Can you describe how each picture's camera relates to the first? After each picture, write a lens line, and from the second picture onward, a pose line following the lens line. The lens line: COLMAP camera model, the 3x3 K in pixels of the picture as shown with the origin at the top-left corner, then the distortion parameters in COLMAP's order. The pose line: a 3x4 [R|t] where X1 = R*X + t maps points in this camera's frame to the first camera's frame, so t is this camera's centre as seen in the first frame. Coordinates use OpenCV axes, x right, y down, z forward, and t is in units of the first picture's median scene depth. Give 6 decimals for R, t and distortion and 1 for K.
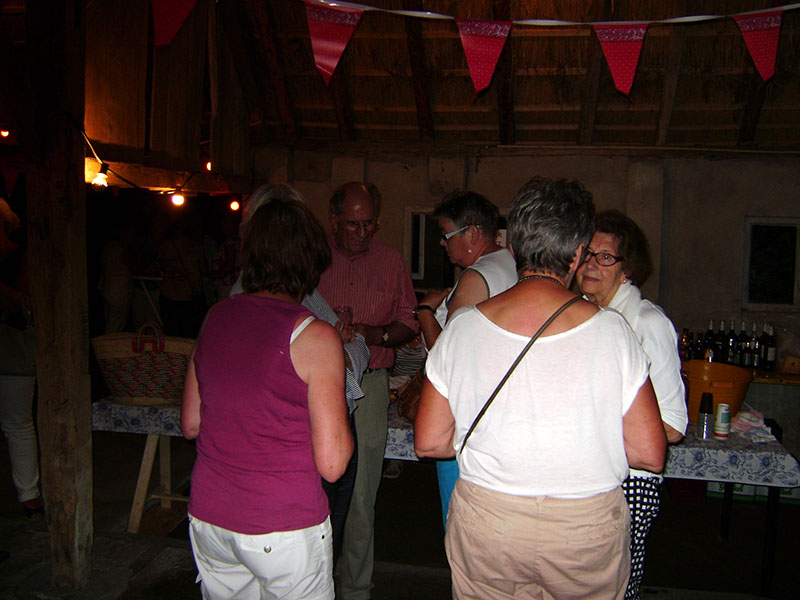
lens RADIAL K [[843.1, 0, 398.1], [0, 843.1, 260.8], [0, 0, 1]] dist [-0.132462, 0.034796]
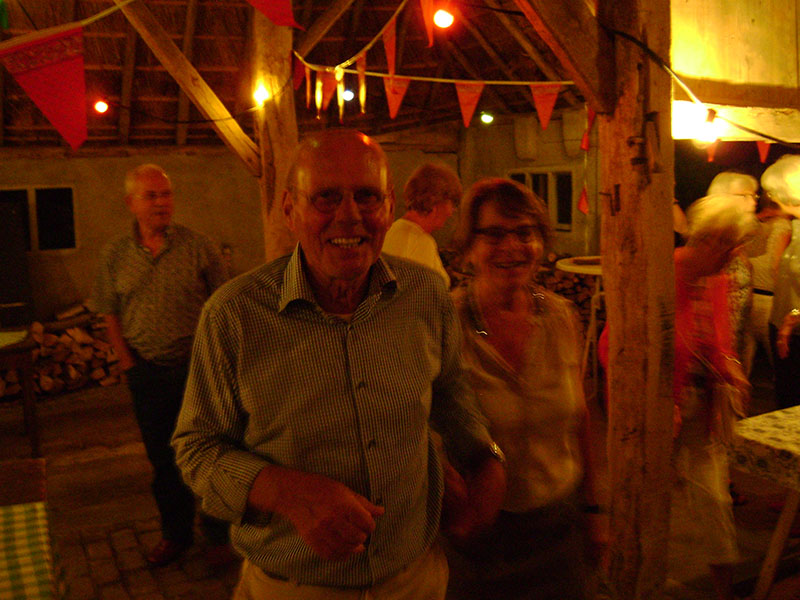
lens RADIAL K [[845.4, 0, 401.5], [0, 845.4, 260.4], [0, 0, 1]] dist [-0.118445, 0.018814]
pose [[0.629767, 0.057454, -0.774656, 0.040864], [-0.023659, 0.998217, 0.054801, -0.020550], [0.776423, -0.016184, 0.630004, 0.350488]]
